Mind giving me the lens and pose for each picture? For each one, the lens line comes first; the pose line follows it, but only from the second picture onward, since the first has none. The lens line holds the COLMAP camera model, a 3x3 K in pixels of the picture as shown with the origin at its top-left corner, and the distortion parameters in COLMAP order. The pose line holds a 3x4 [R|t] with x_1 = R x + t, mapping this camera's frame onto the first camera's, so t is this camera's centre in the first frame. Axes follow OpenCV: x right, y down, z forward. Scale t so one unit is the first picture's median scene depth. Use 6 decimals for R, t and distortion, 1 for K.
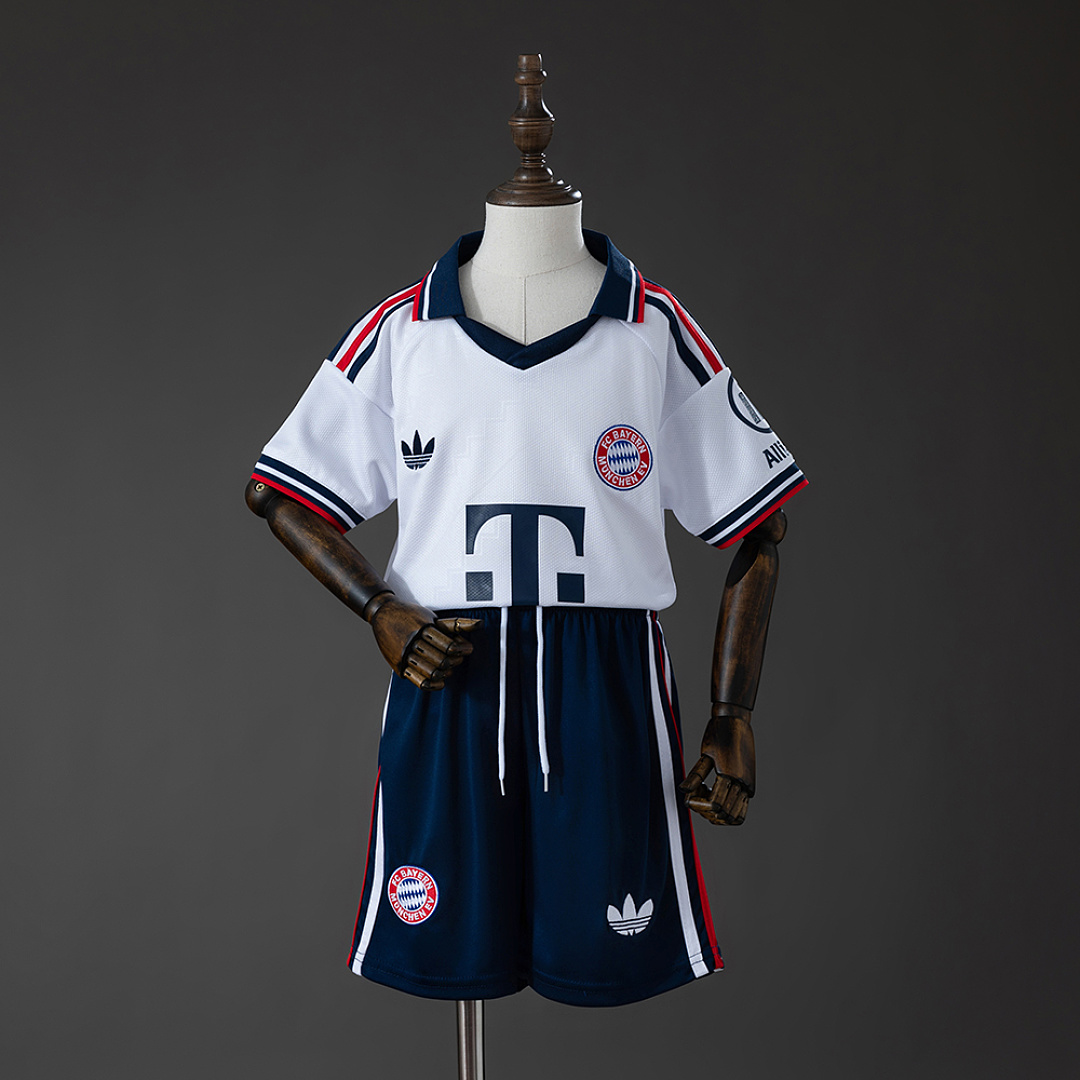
lens RADIAL K [[2039.6, 0, 540.0], [0, 2039.6, 540.0], [0, 0, 1]] dist [0.015654, 0.023810]
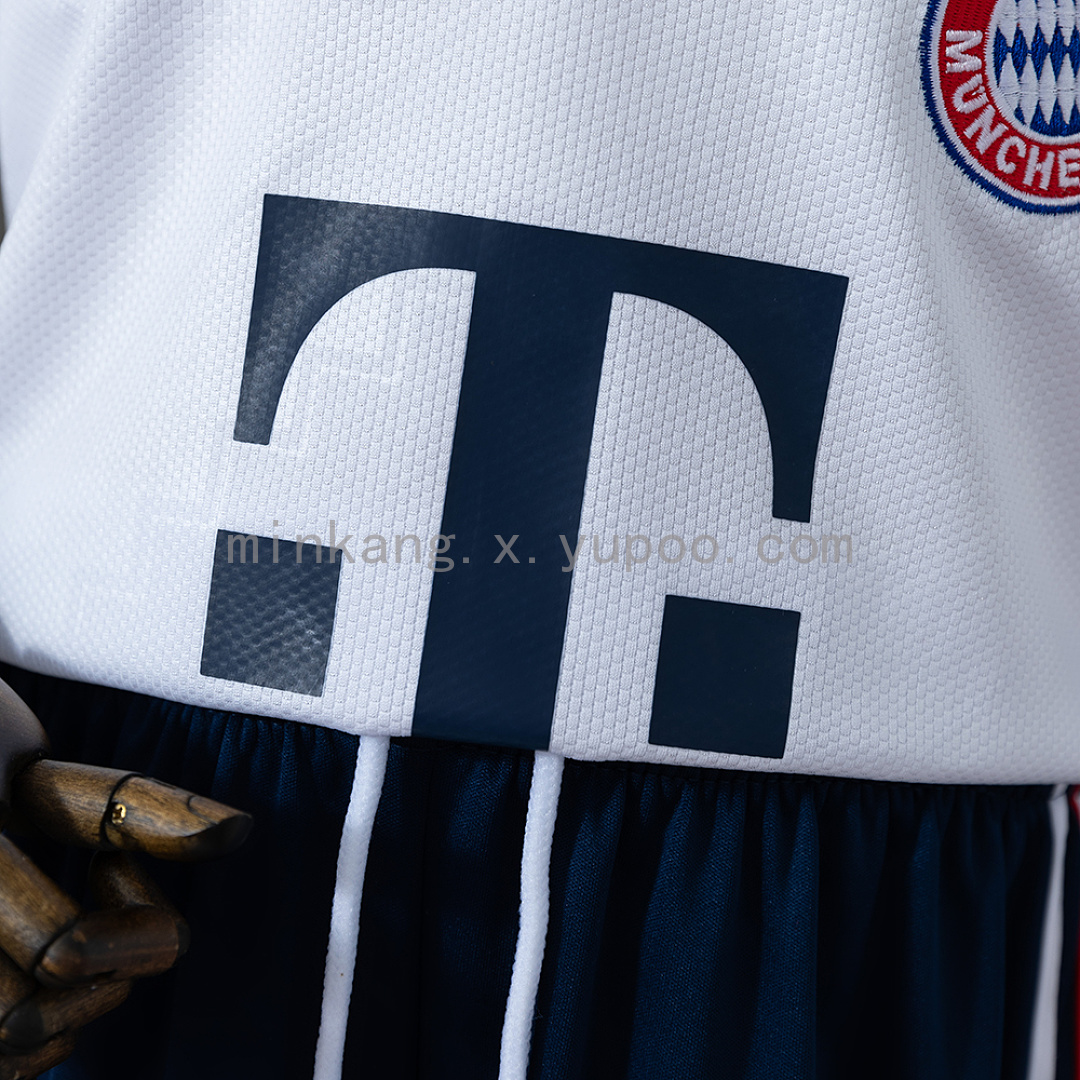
lens RADIAL K [[2528.0, 0, 507.0], [0, 2528.0, 540.0], [0, 0, 1]] dist [0.193641, -0.532316]
pose [[0.990203, 0.129832, -0.051395, 0.005068], [-0.121467, 0.982446, 0.141582, -0.022222], [0.068875, -0.133952, 0.988592, 0.756104]]
